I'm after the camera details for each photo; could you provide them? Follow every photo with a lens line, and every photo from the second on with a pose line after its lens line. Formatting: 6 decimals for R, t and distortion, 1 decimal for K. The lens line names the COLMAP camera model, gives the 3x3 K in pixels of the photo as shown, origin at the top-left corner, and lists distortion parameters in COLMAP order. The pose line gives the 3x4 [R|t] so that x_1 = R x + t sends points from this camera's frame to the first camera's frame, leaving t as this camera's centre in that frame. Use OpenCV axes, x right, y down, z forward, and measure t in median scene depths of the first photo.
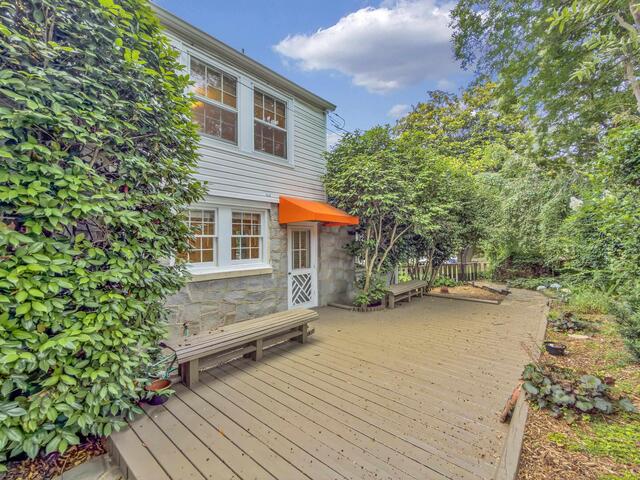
lens RADIAL K [[286.1, 0, 319.8], [0, 286.1, 240.9], [0, 0, 1]] dist [-0.001171, 0.000100]
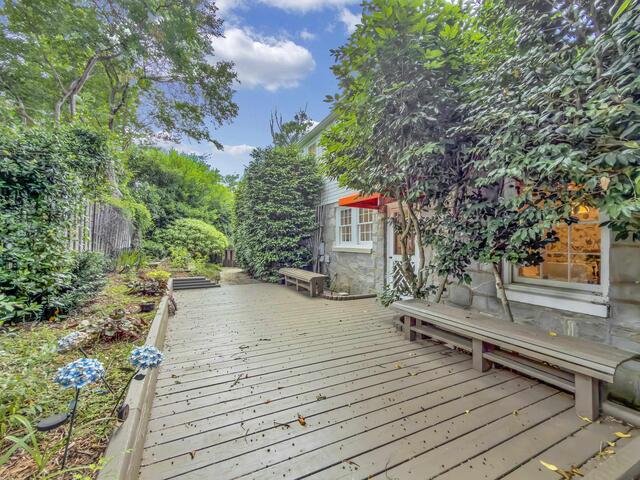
lens RADIAL K [[286.1, 0, 321.2], [0, 286.1, 239.6], [0, 0, 1]] dist [-0.001171, 0.000100]
pose [[-0.393072, -0.005559, -0.919491, 0.871755], [0.002569, 0.999971, -0.007144, 0.057402], [0.919504, -0.005170, -0.393047, 1.146095]]
